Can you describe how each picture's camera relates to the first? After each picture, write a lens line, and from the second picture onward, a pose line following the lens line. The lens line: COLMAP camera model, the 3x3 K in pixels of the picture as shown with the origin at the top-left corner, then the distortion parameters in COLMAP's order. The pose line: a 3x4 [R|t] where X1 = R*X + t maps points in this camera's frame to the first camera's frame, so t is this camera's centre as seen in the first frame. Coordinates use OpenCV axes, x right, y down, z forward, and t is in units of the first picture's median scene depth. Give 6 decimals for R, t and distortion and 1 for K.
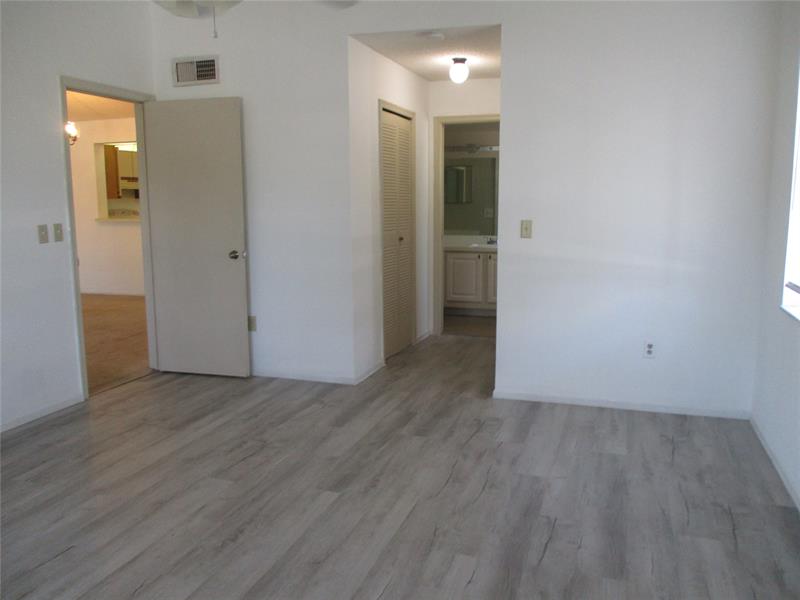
lens RADIAL K [[670.0, 0, 408.0], [0, 670.0, 297.7], [0, 0, 1]] dist [-0.023612, 0.010262]
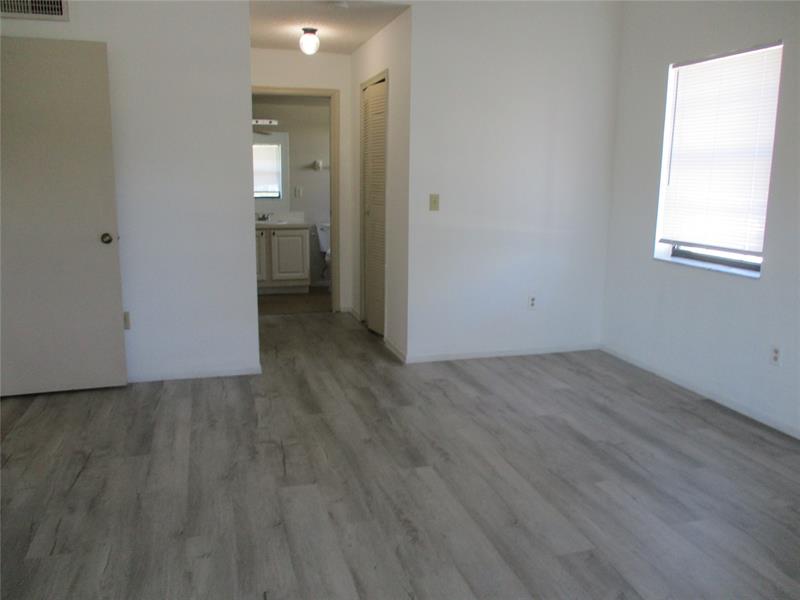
lens RADIAL K [[670.0, 0, 408.0], [0, 670.0, 297.7], [0, 0, 1]] dist [-0.023612, 0.010262]
pose [[0.821507, -0.089791, 0.563084, -0.533559], [0.072377, 0.995956, 0.053223, -0.011132], [-0.565586, -0.002969, 0.824684, 0.155964]]
